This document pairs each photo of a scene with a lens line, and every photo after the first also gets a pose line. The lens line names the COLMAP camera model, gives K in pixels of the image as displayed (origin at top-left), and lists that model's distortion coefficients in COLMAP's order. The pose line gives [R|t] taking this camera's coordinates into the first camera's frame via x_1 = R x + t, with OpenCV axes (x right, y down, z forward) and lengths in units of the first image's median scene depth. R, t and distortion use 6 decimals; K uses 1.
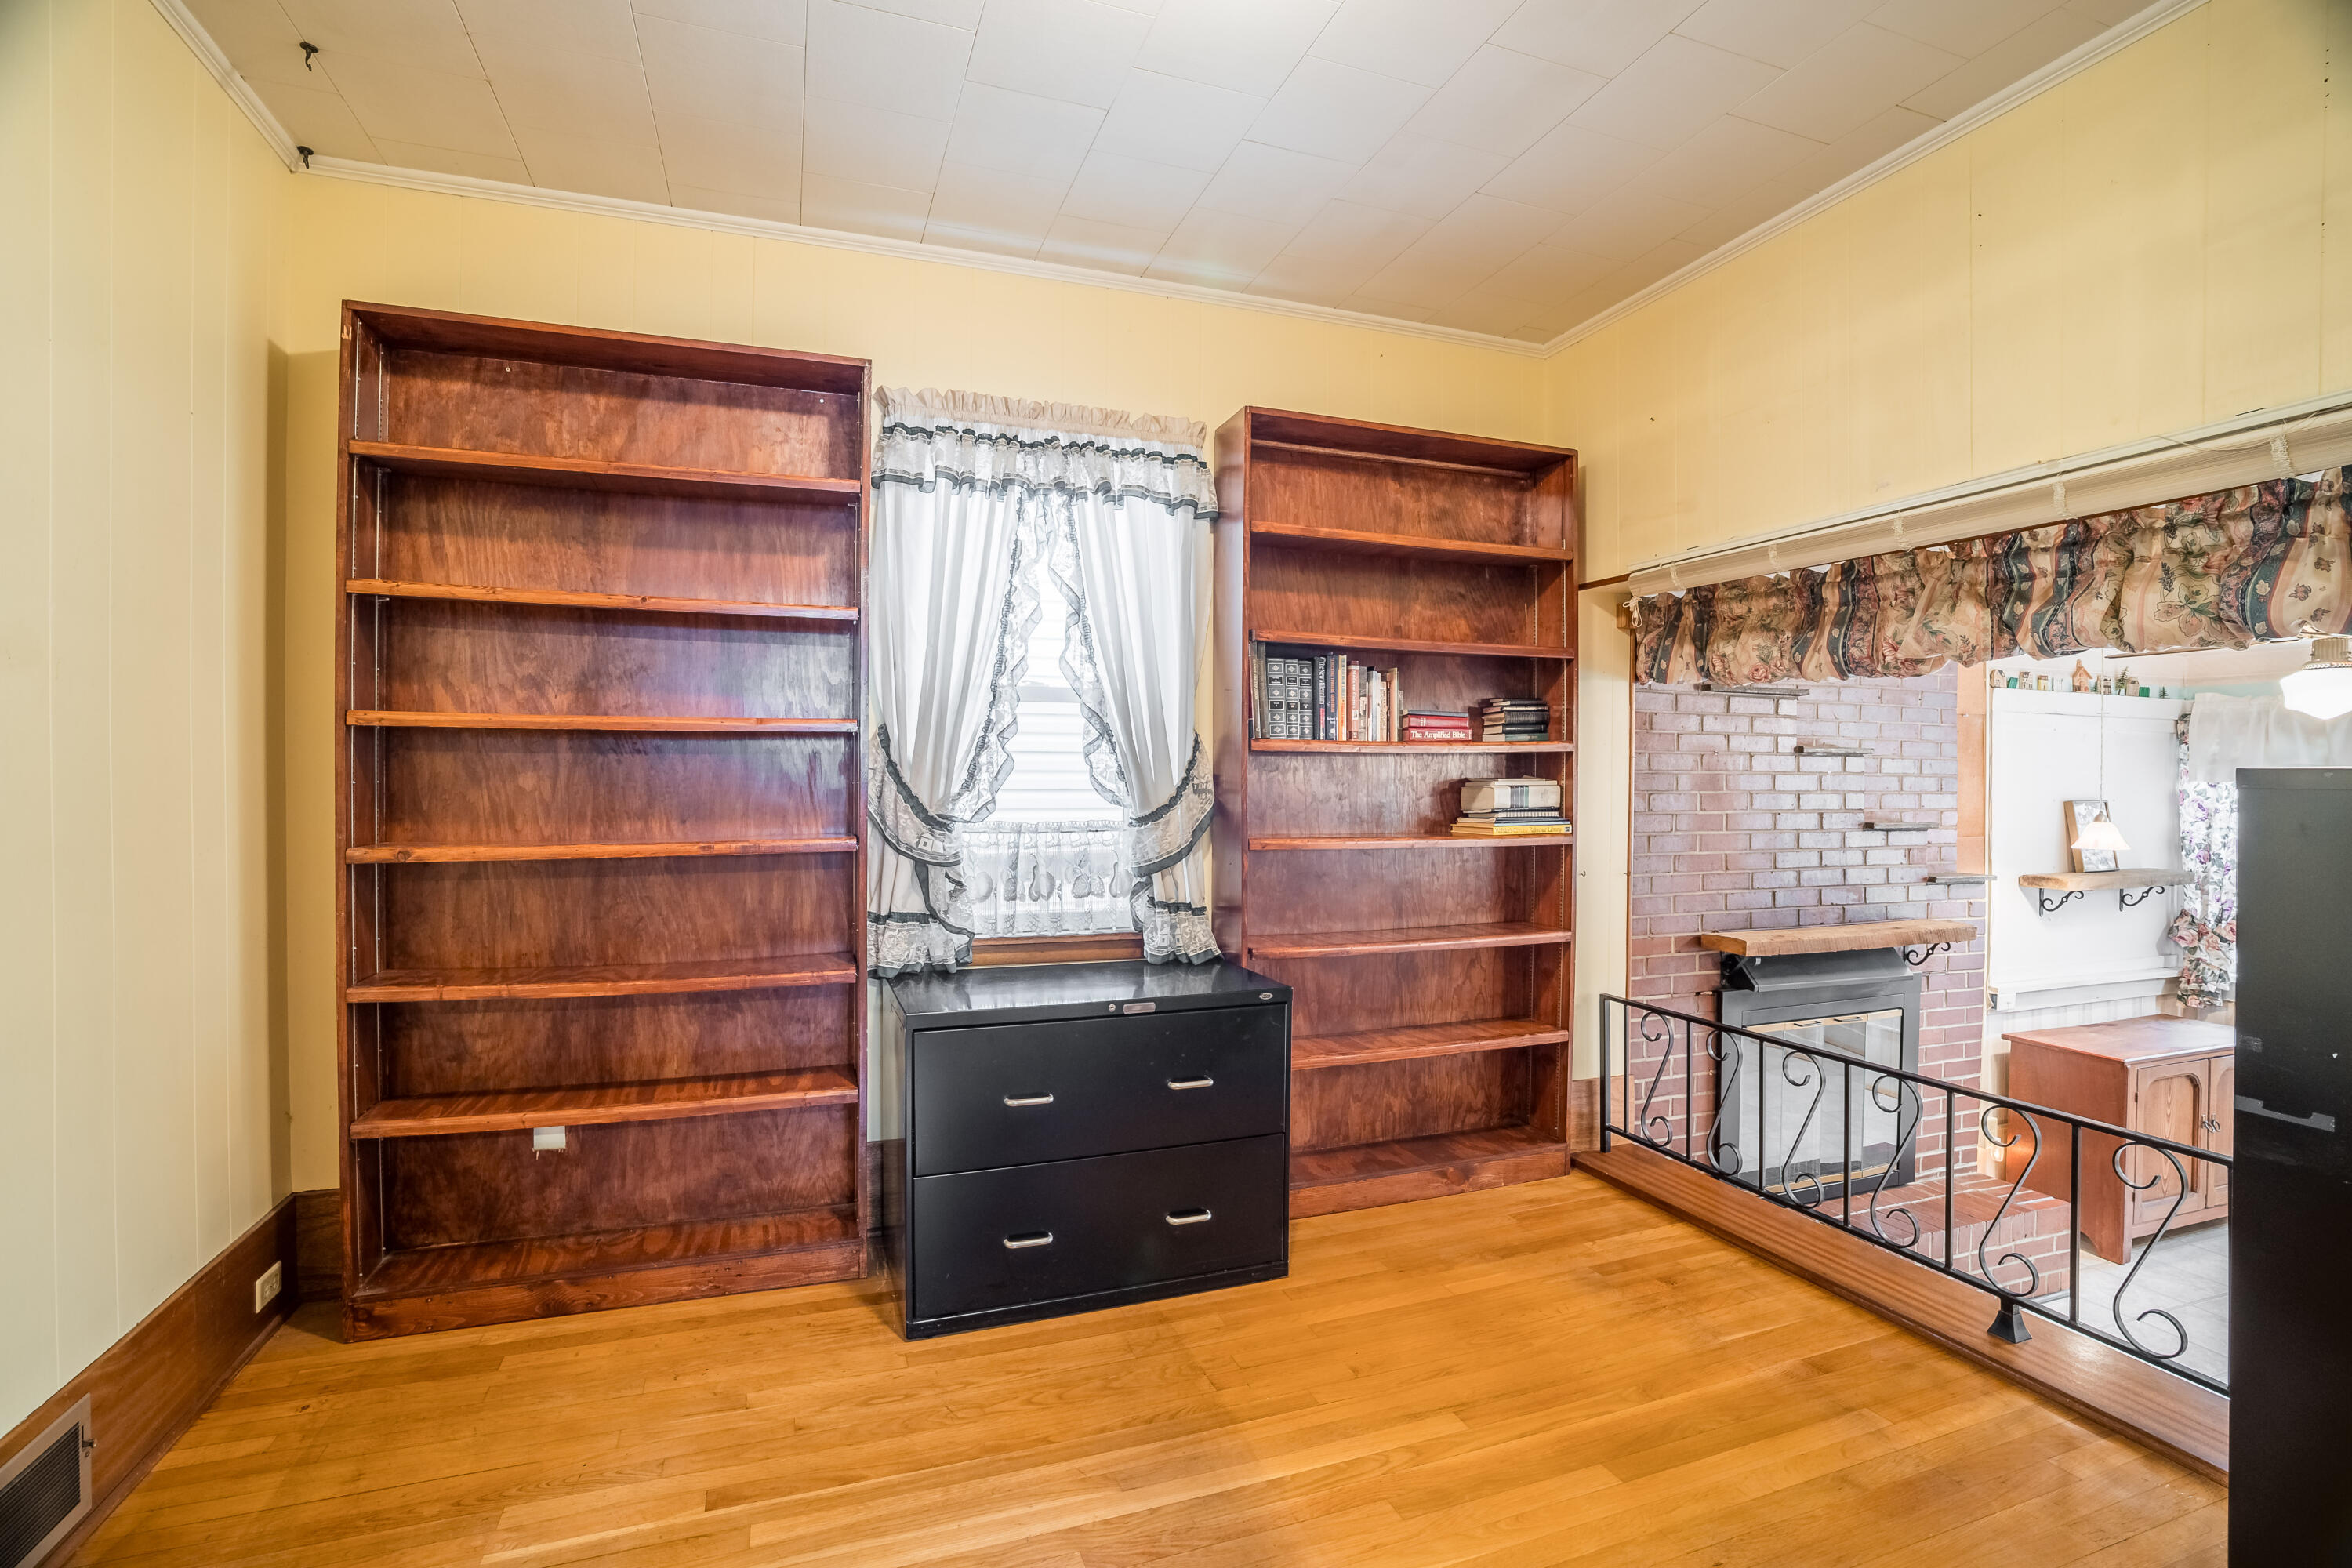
lens RADIAL K [[1051.7, 0, 1176.0], [0, 1051.7, 784.0], [0, 0, 1]] dist [-0.026651, 0.000101]
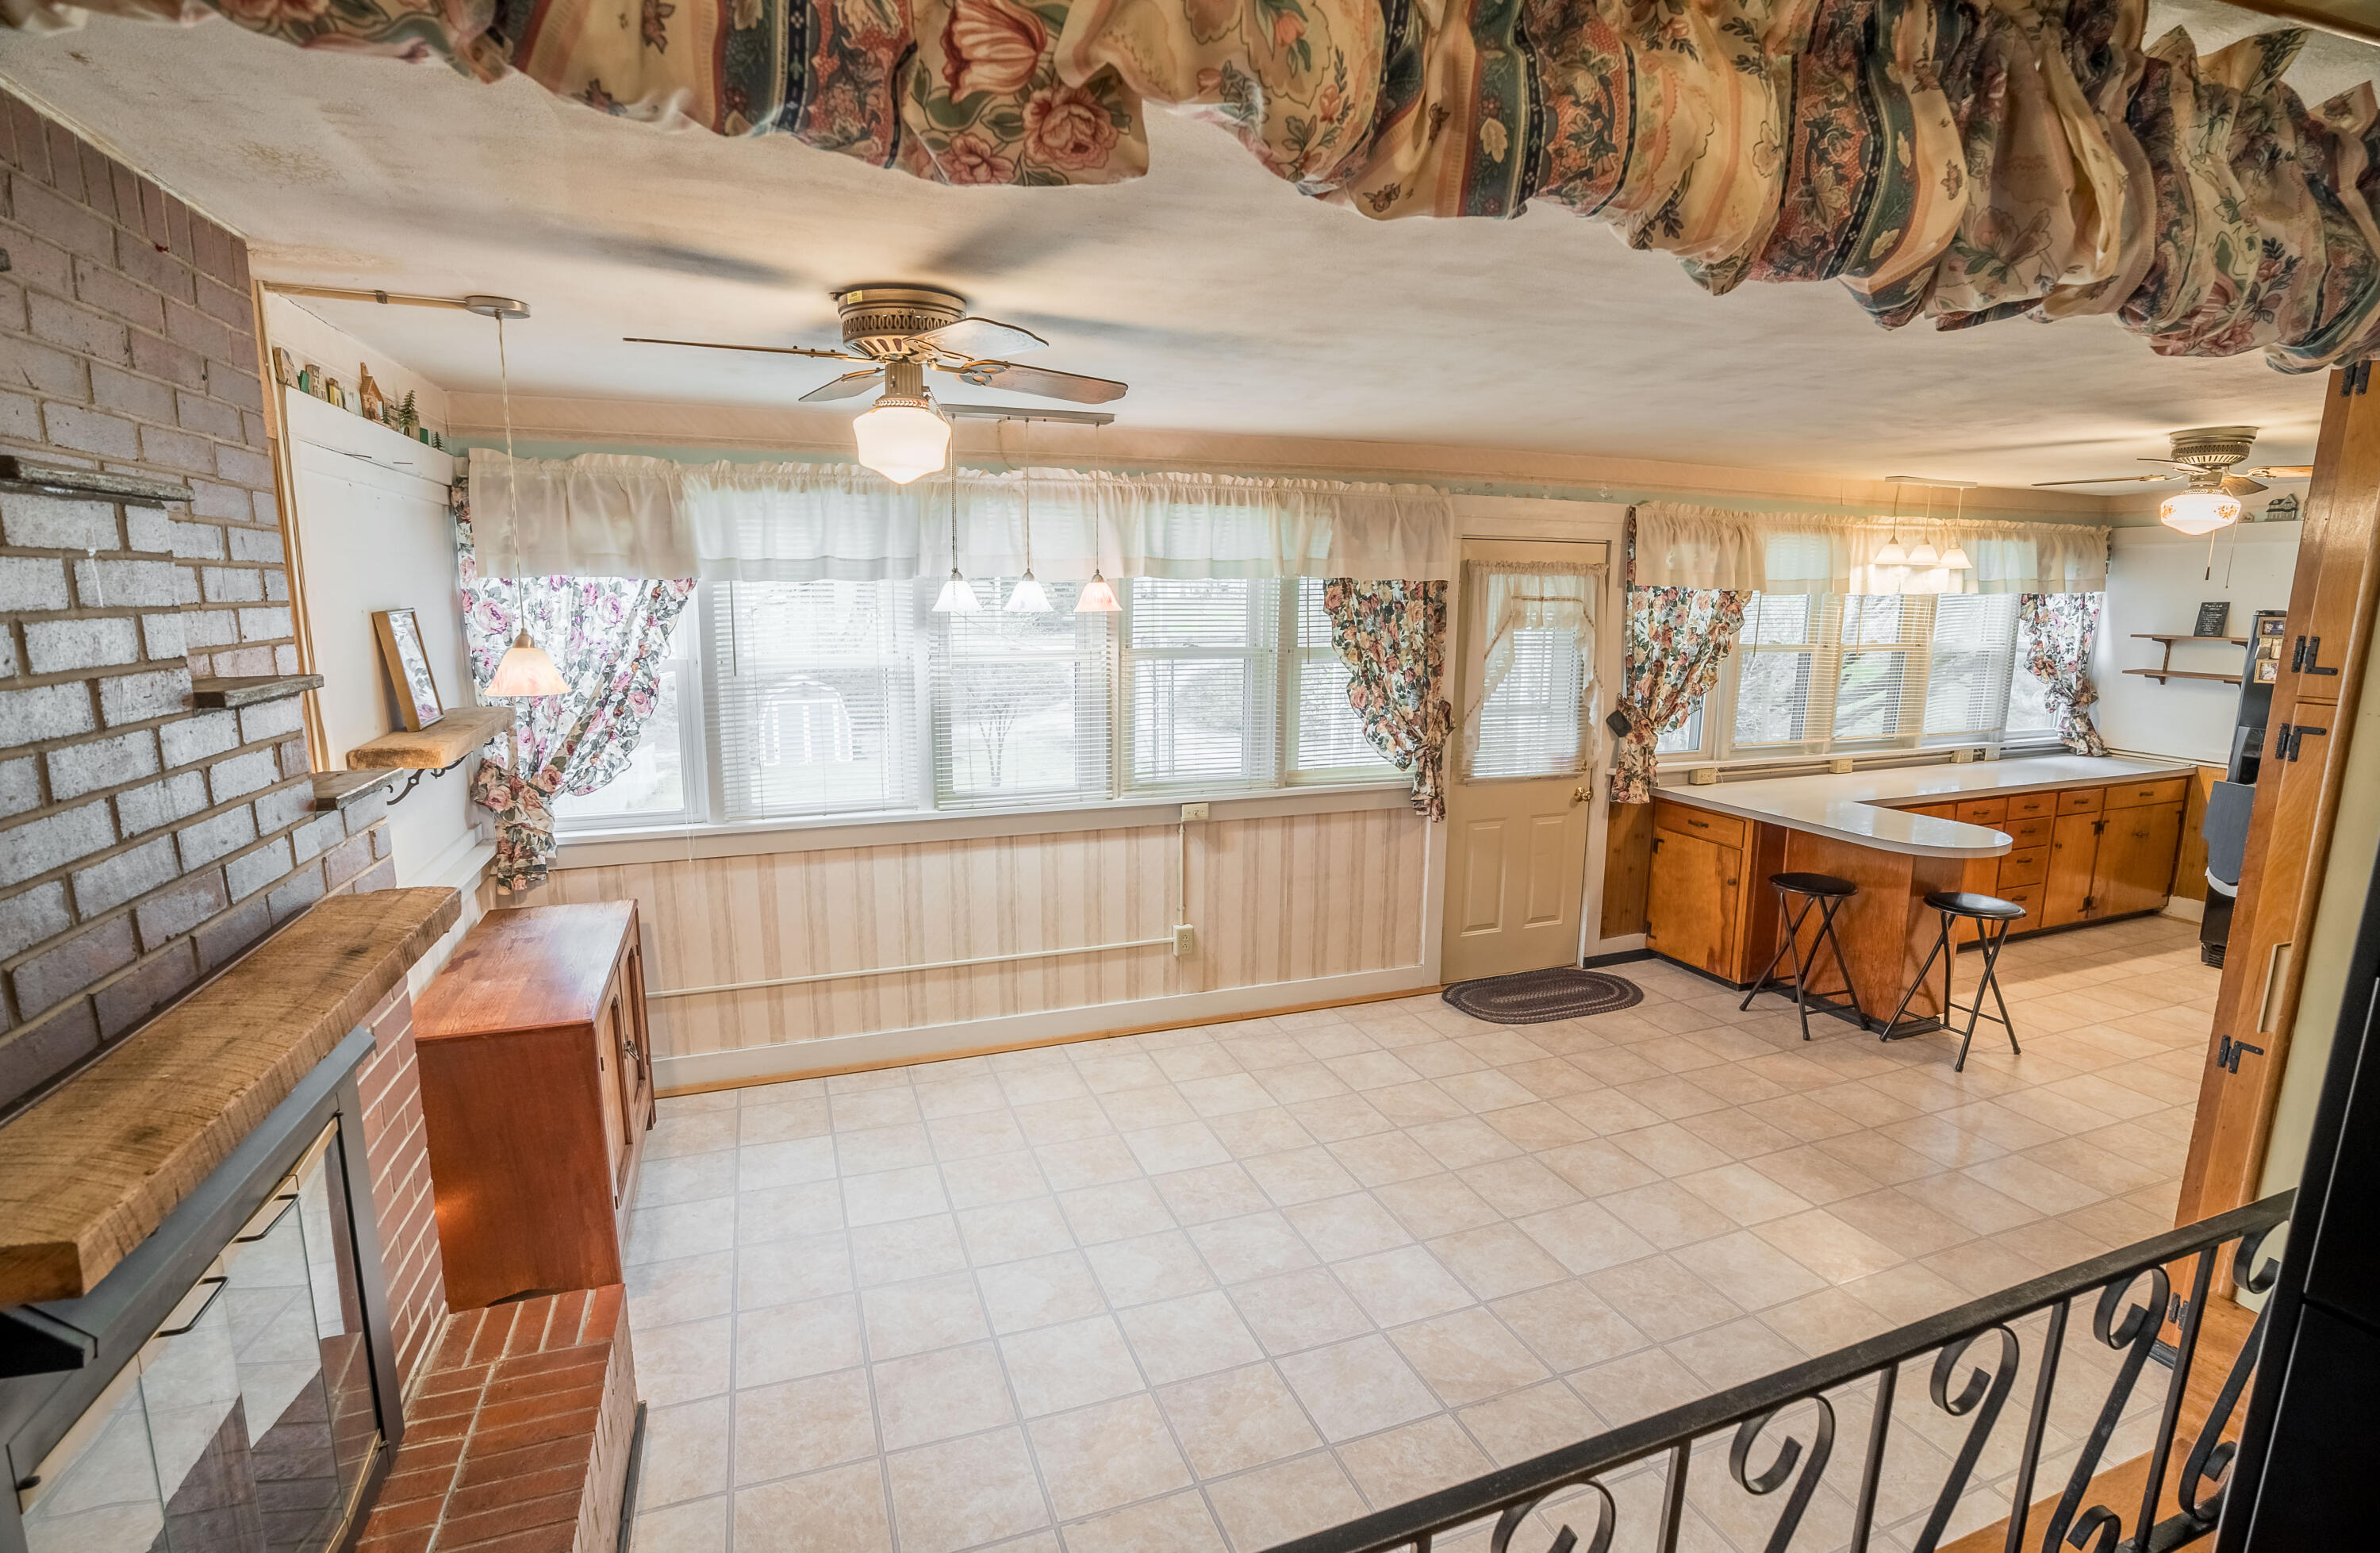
lens RADIAL K [[1122.8, 0, 1193.2], [0, 1122.8, 784.5], [0, 0, 1]] dist [-0.069835, 0.027629]
pose [[-0.023982, -0.182646, 0.982886, 0.230910], [-0.005383, 0.983178, 0.182569, -0.002335], [-0.999698, -0.000913, -0.024562, 0.551928]]
